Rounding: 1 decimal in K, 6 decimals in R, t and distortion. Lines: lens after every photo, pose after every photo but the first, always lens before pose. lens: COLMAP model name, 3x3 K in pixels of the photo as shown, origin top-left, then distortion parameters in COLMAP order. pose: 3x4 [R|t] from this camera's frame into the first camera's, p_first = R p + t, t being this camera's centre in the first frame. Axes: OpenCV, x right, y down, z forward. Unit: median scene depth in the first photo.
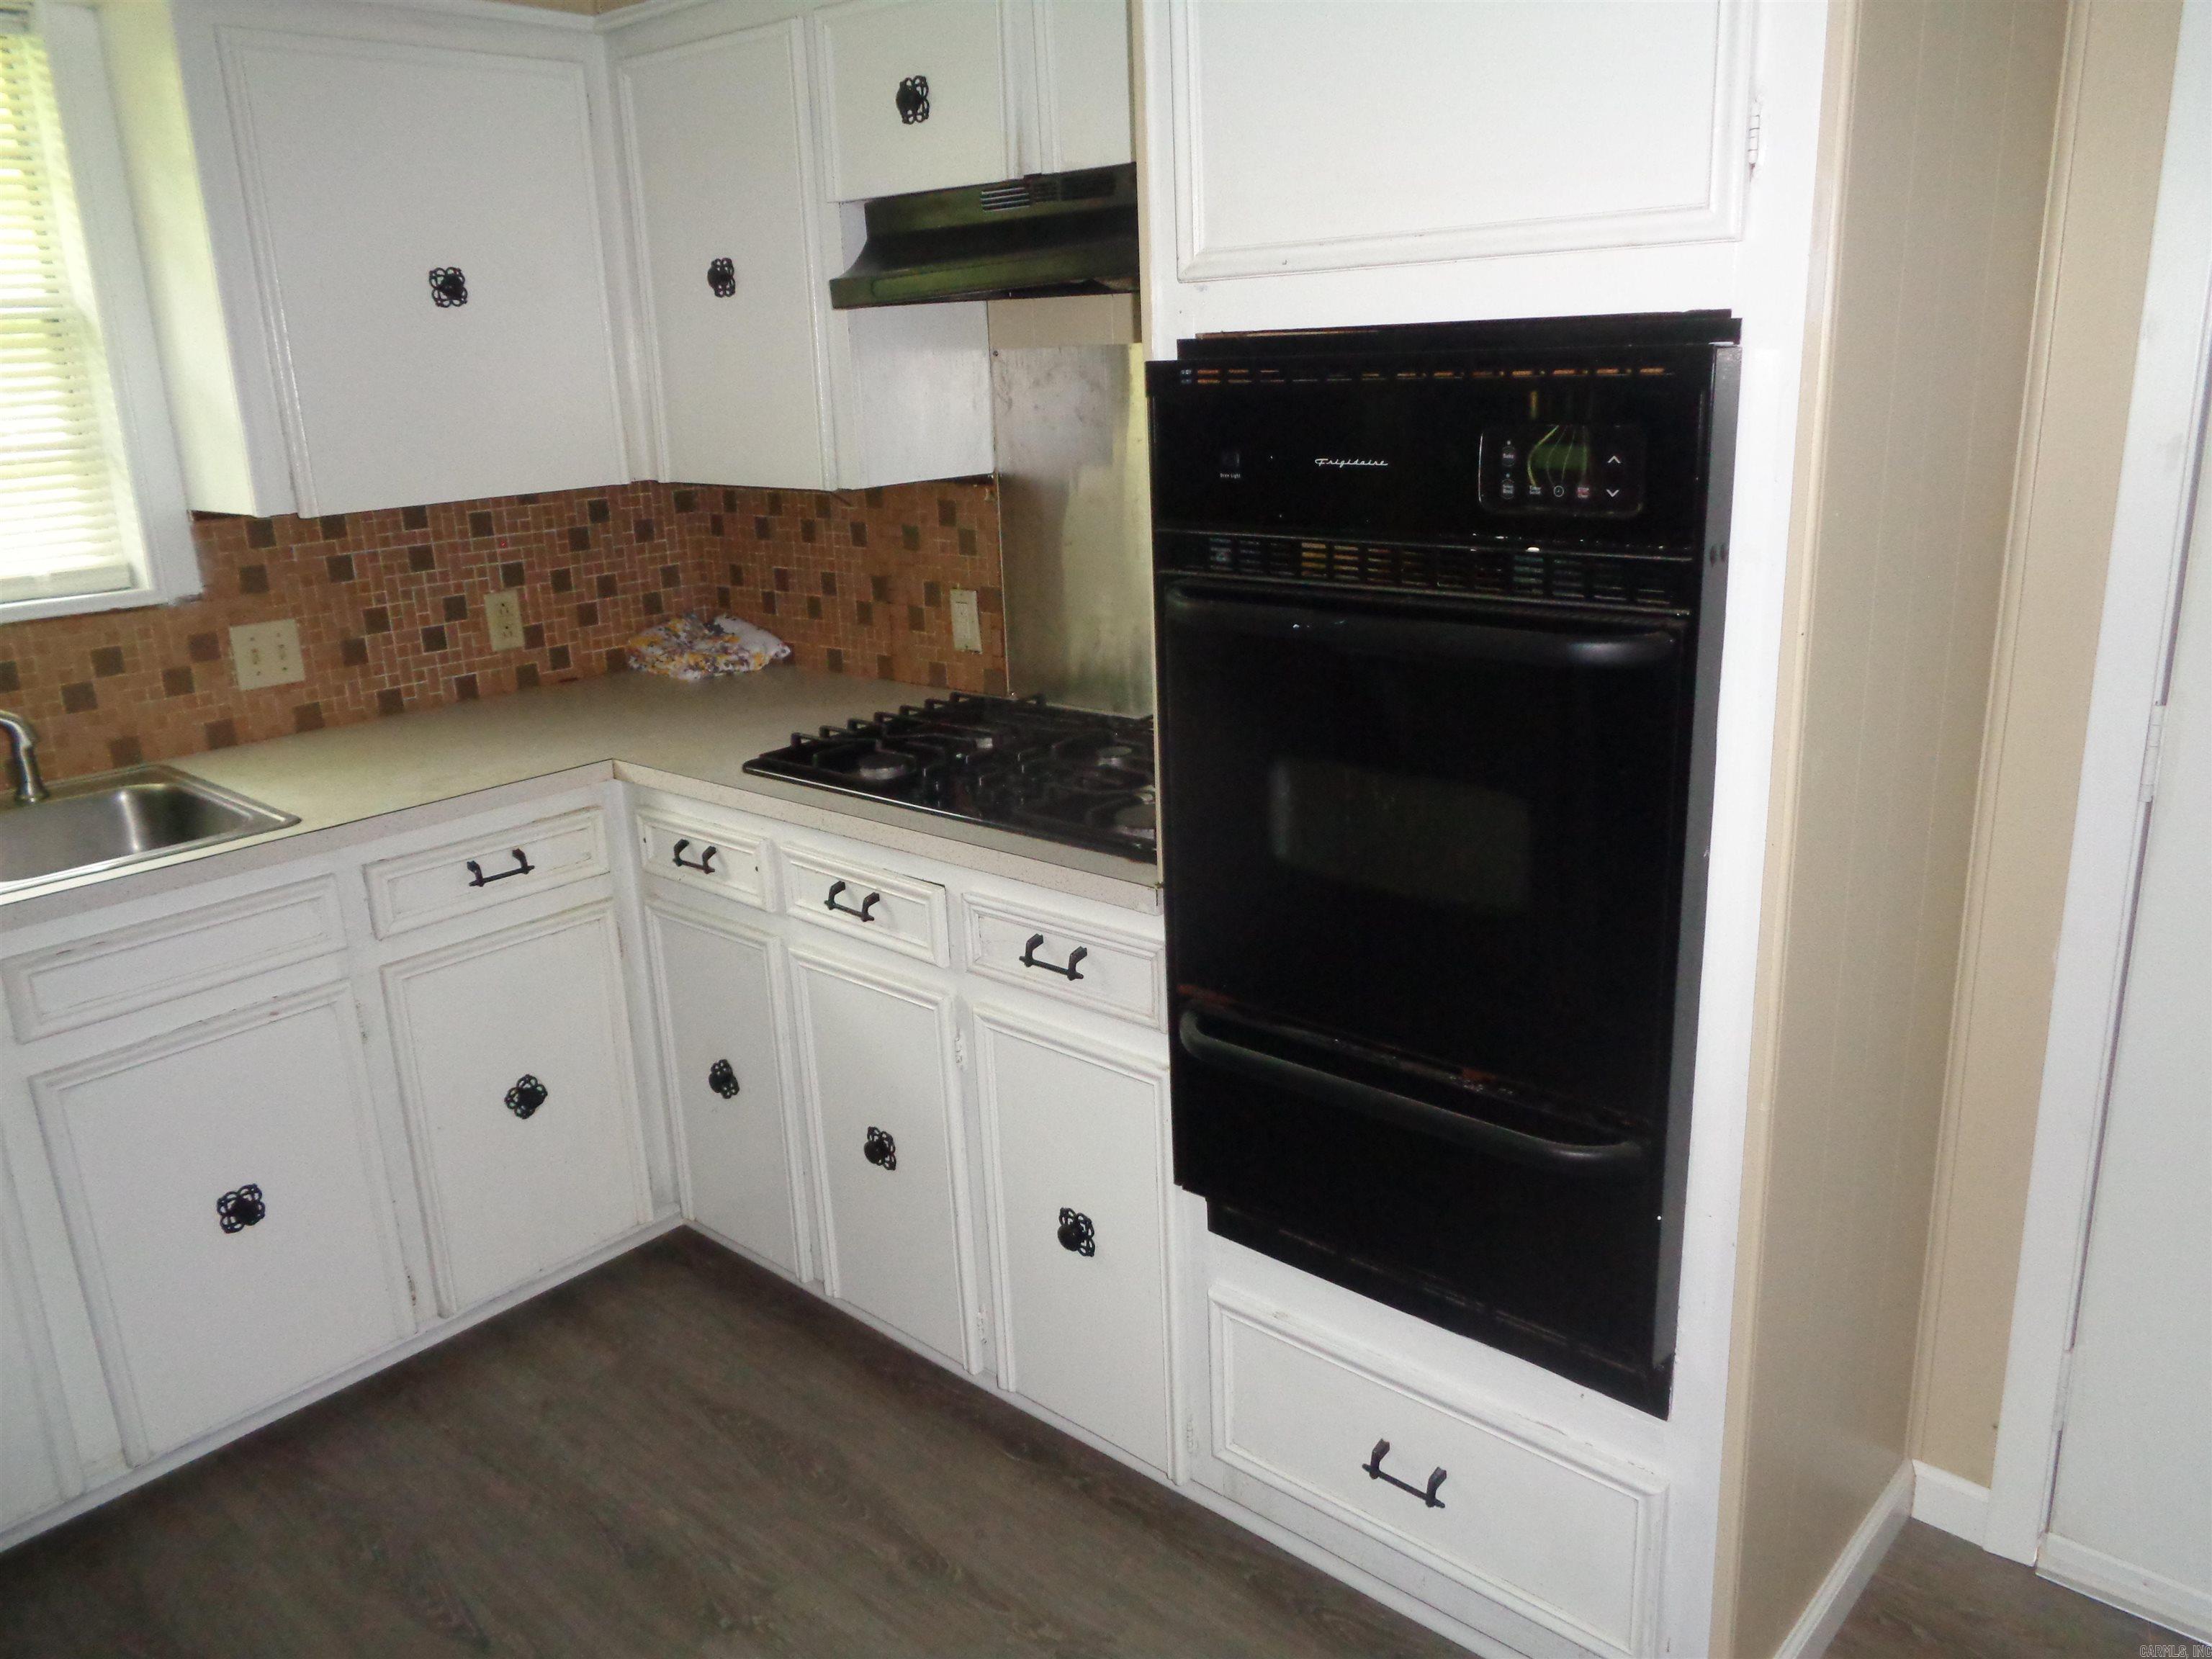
lens RADIAL K [[1670.4, 0, 1112.5], [0, 1670.4, 813.2], [0, 0, 1]] dist [0.006773, 0.000822]
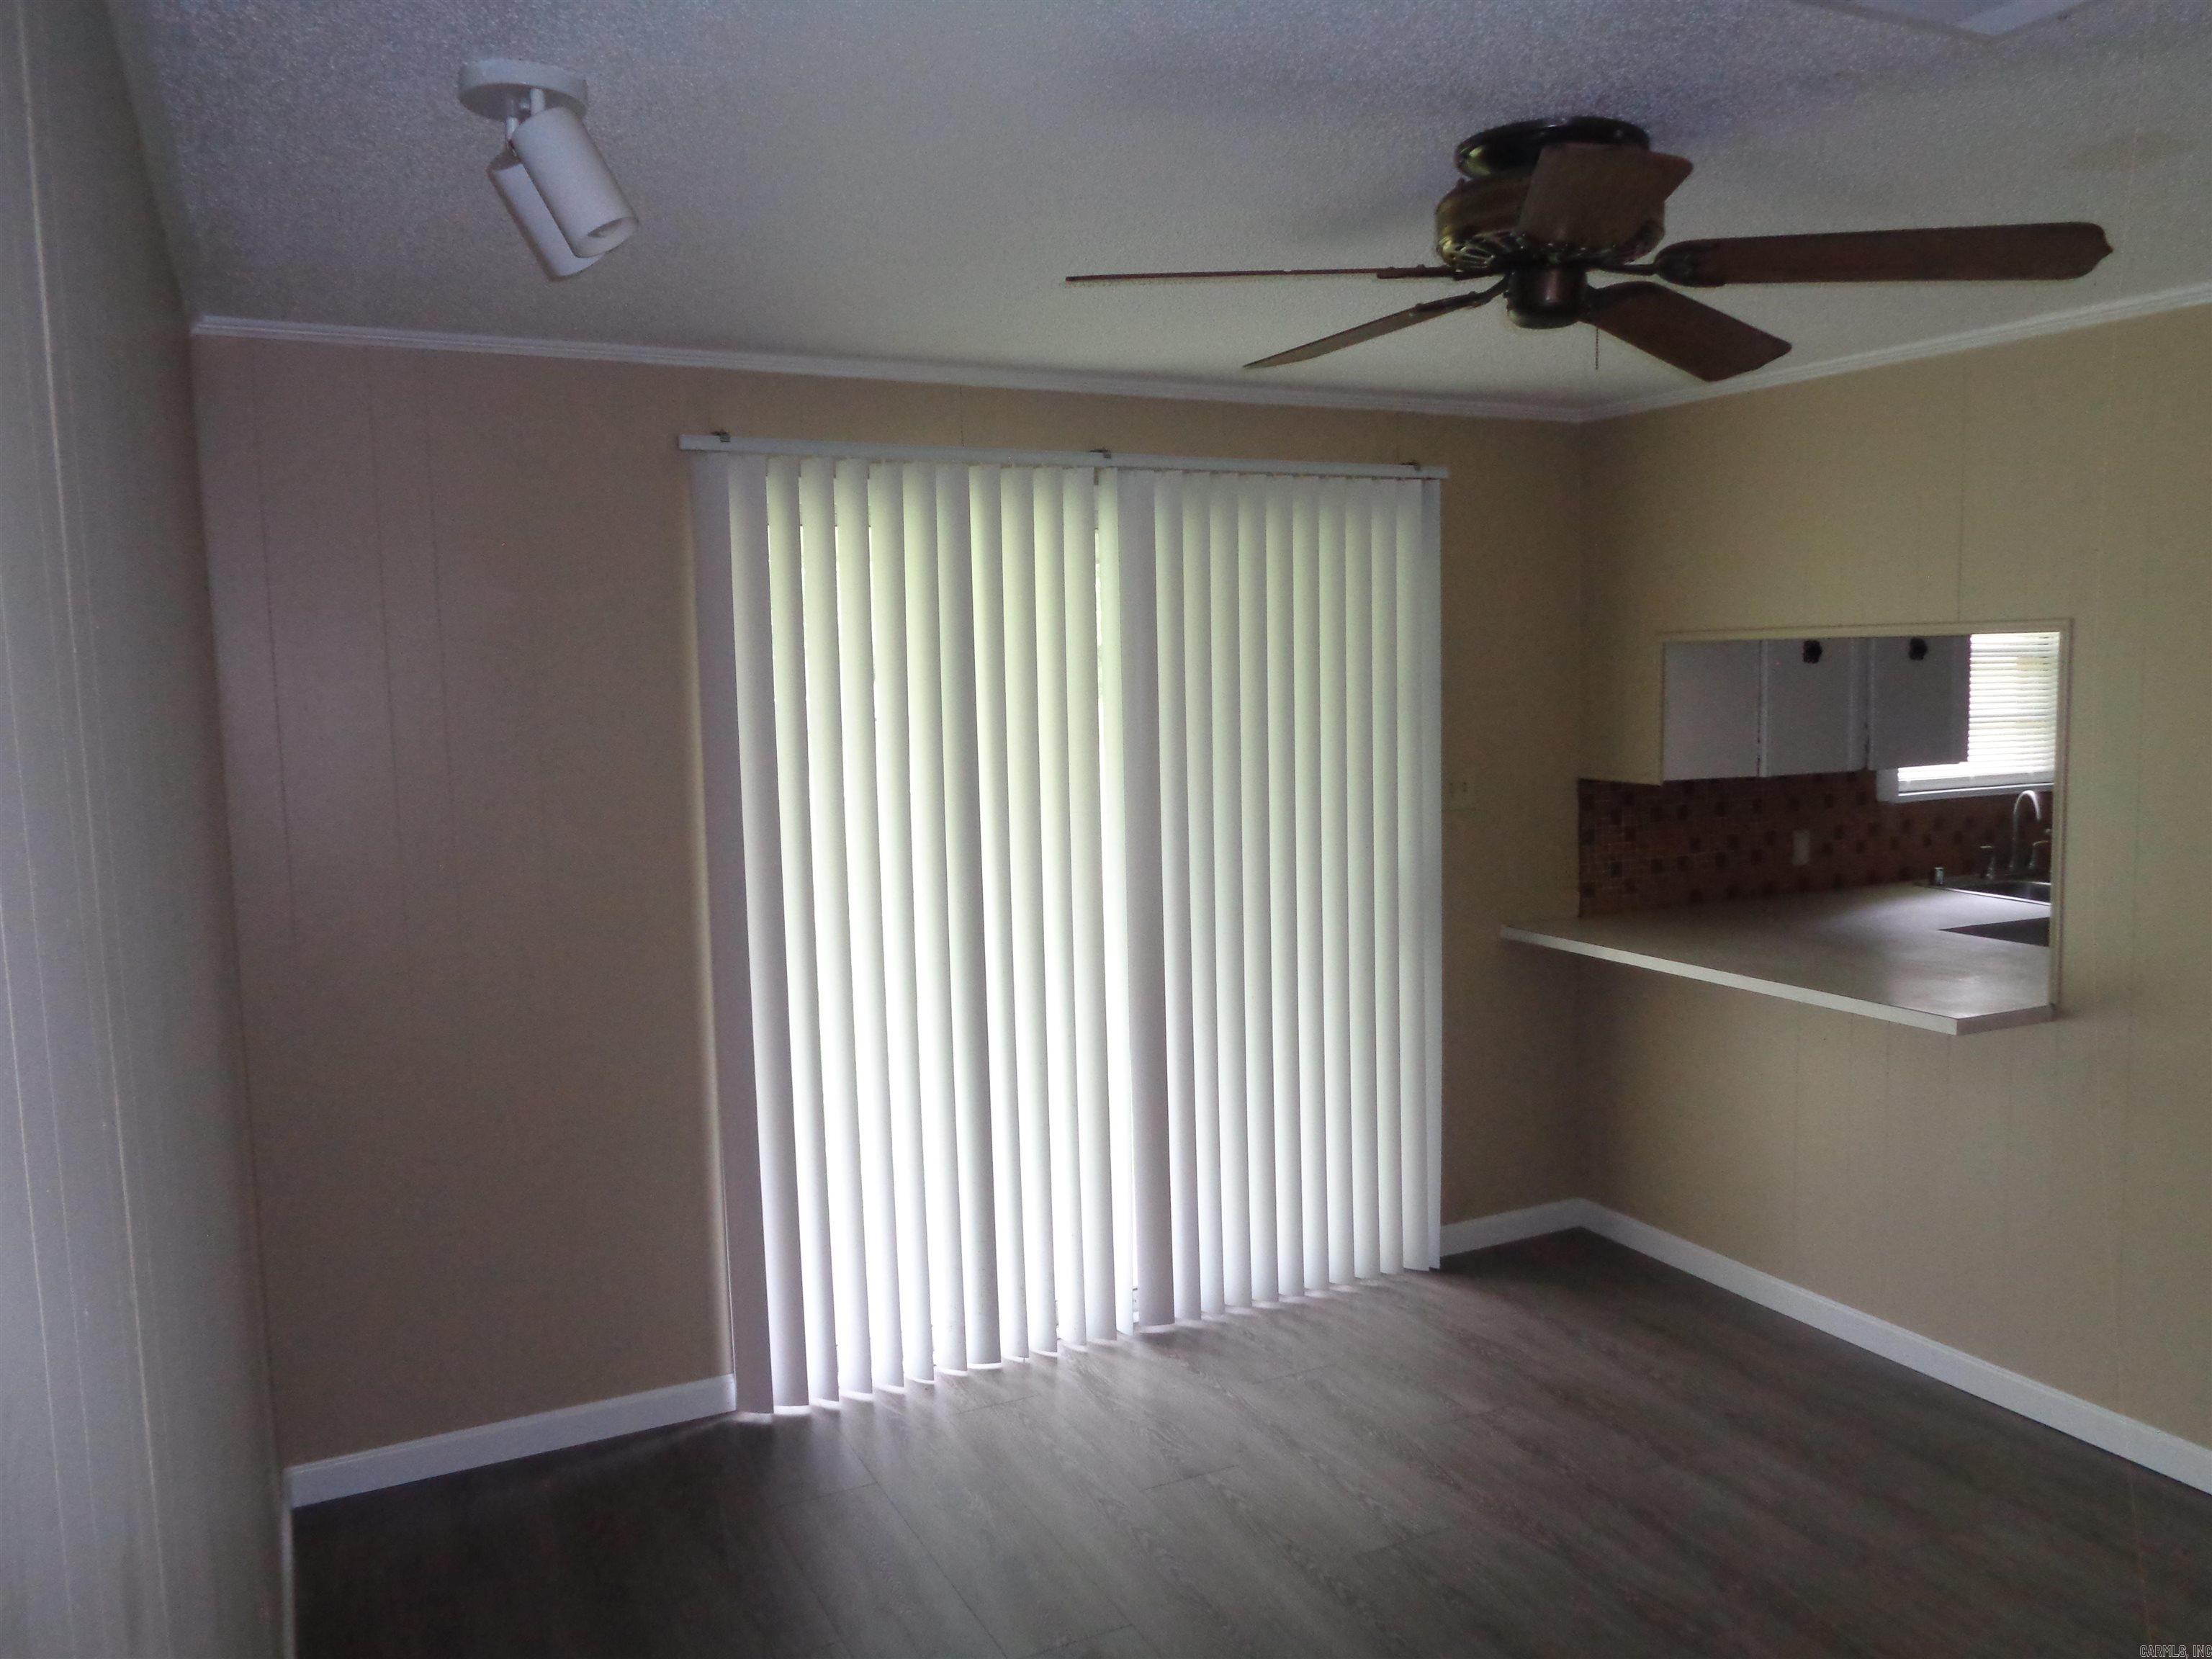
lens RADIAL K [[1670.4, 0, 1112.5], [0, 1670.4, 813.2], [0, 0, 1]] dist [0.006773, 0.000822]
pose [[0.927716, 0.064685, -0.367640, -0.846207], [-0.130219, 0.979082, -0.156335, 0.348363], [0.349838, 0.192908, 0.916733, -1.188780]]
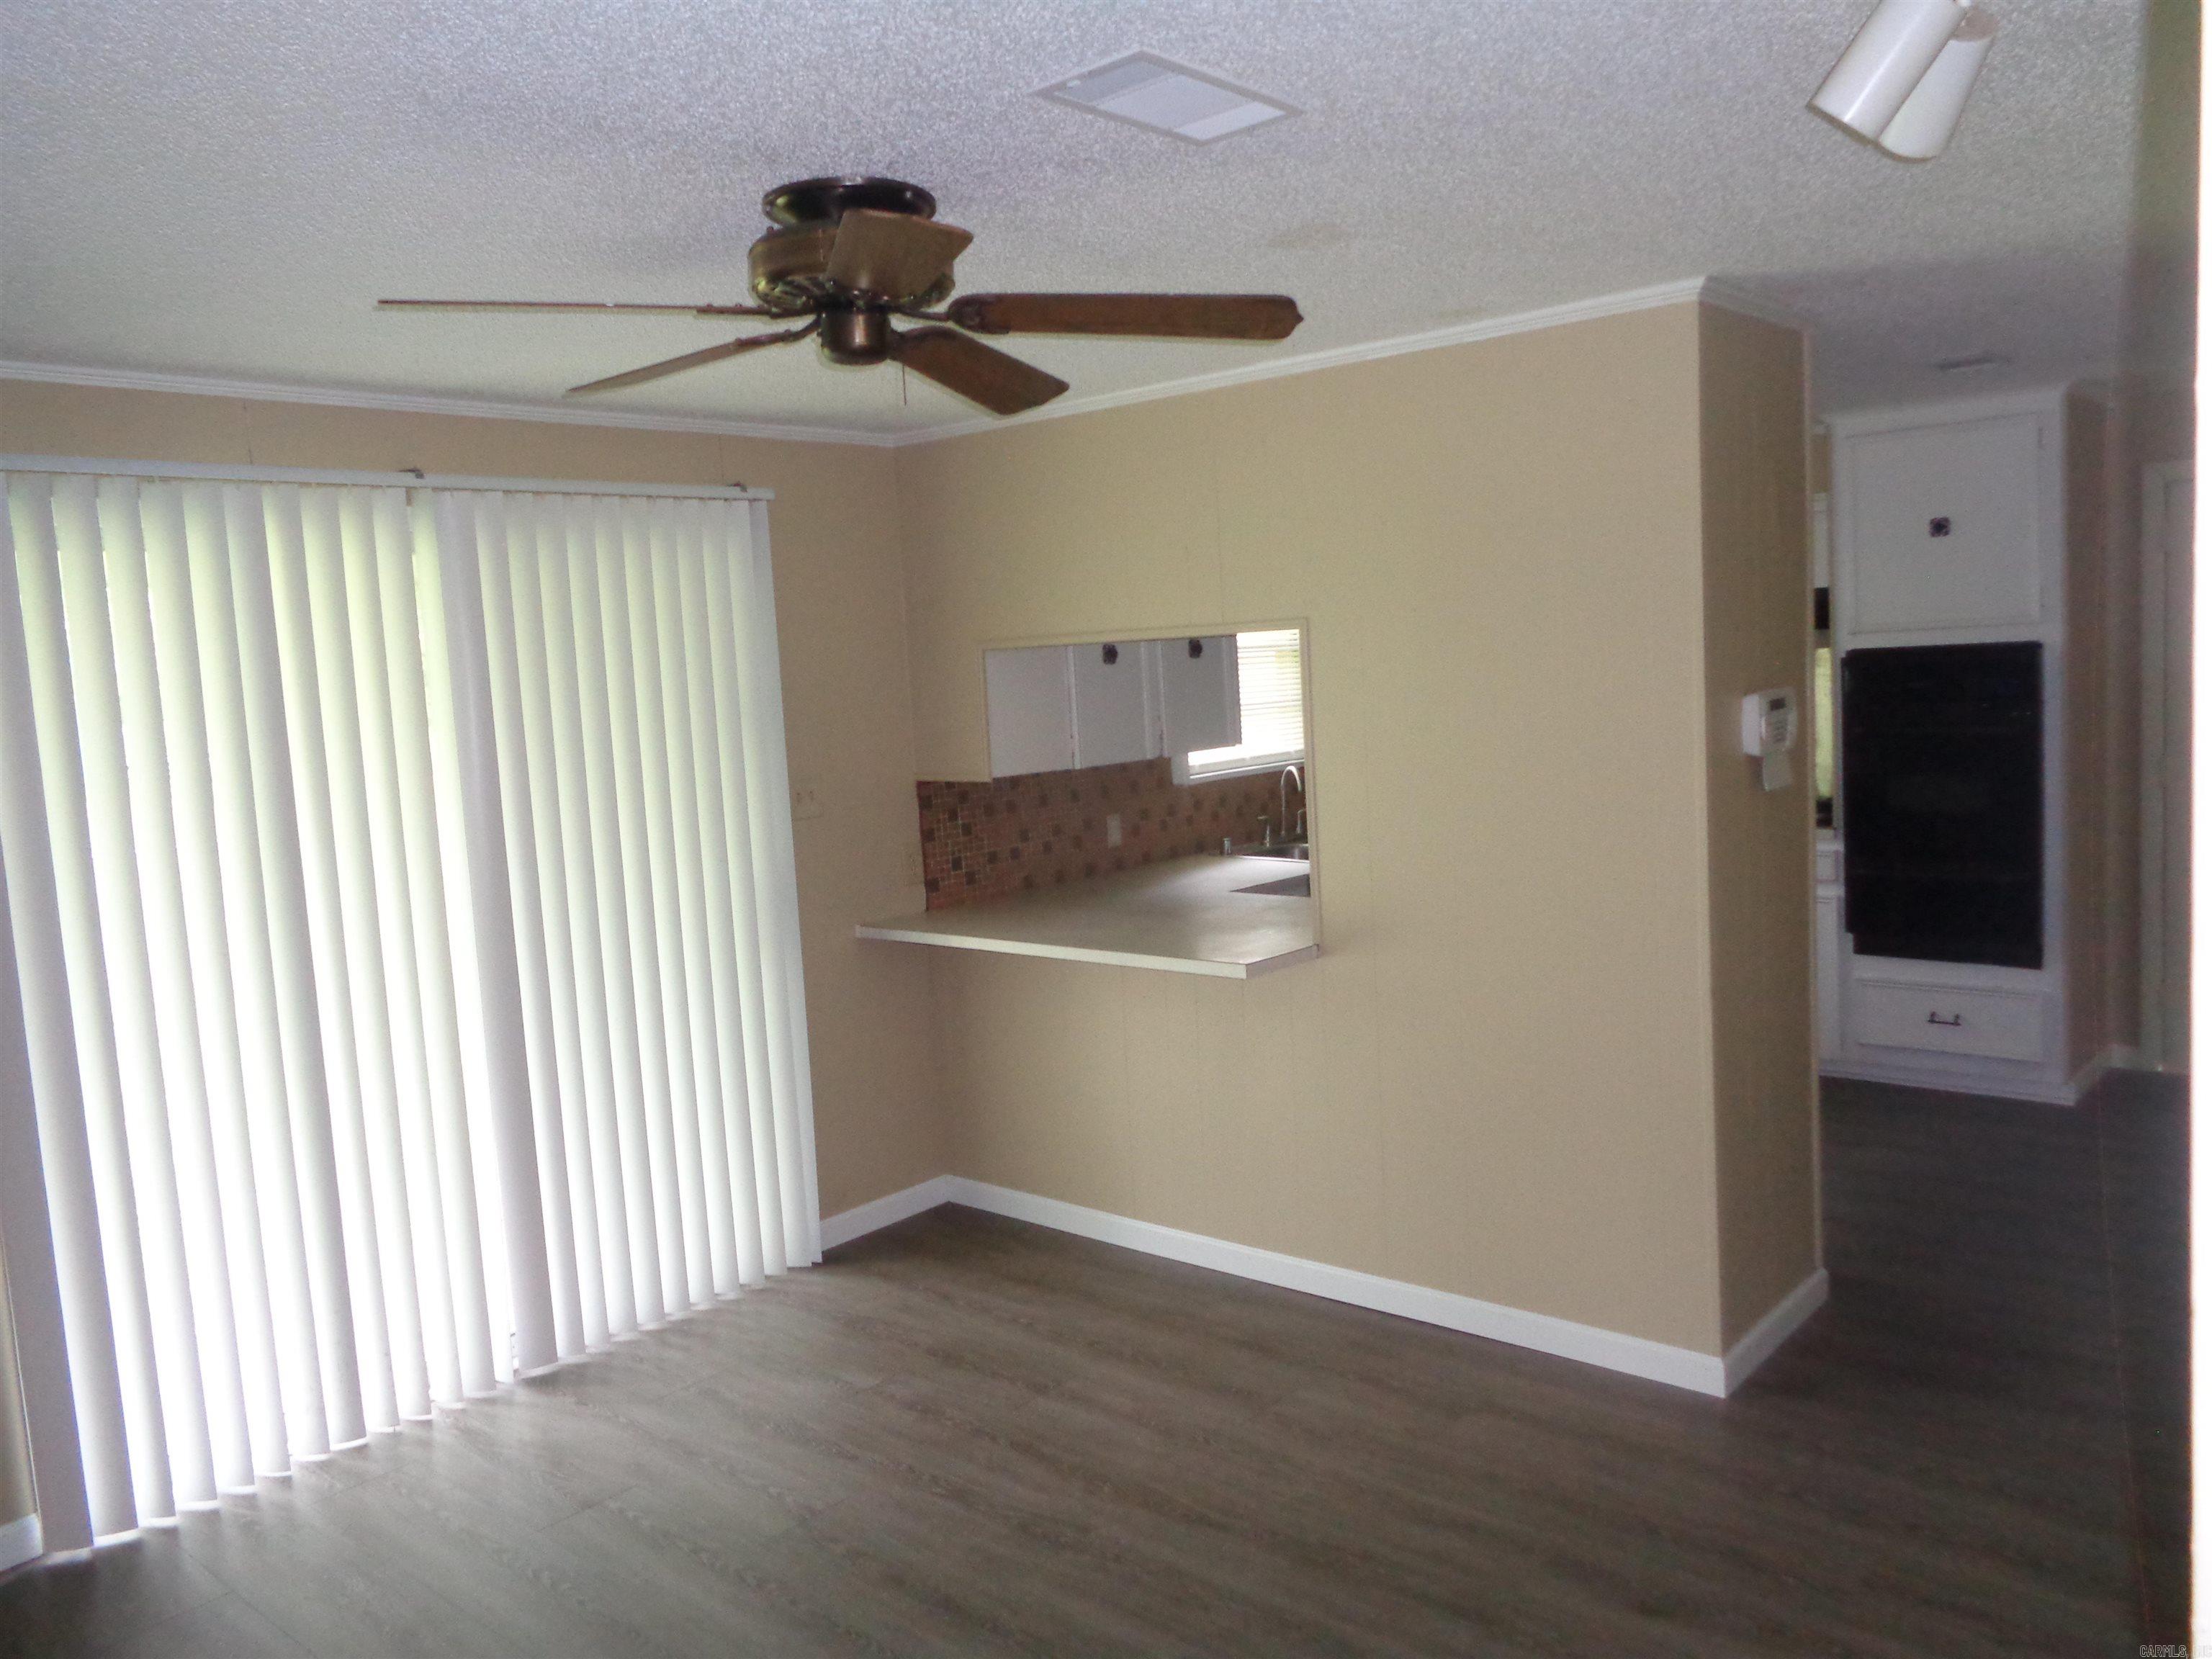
lens RADIAL K [[1670.4, 0, 1112.5], [0, 1670.4, 813.2], [0, 0, 1]] dist [0.006773, 0.000822]
pose [[0.999904, -0.008983, 0.010589, -0.841729], [0.010824, 0.981899, -0.189094, 0.363045], [-0.008698, 0.189190, 0.981902, -1.234716]]
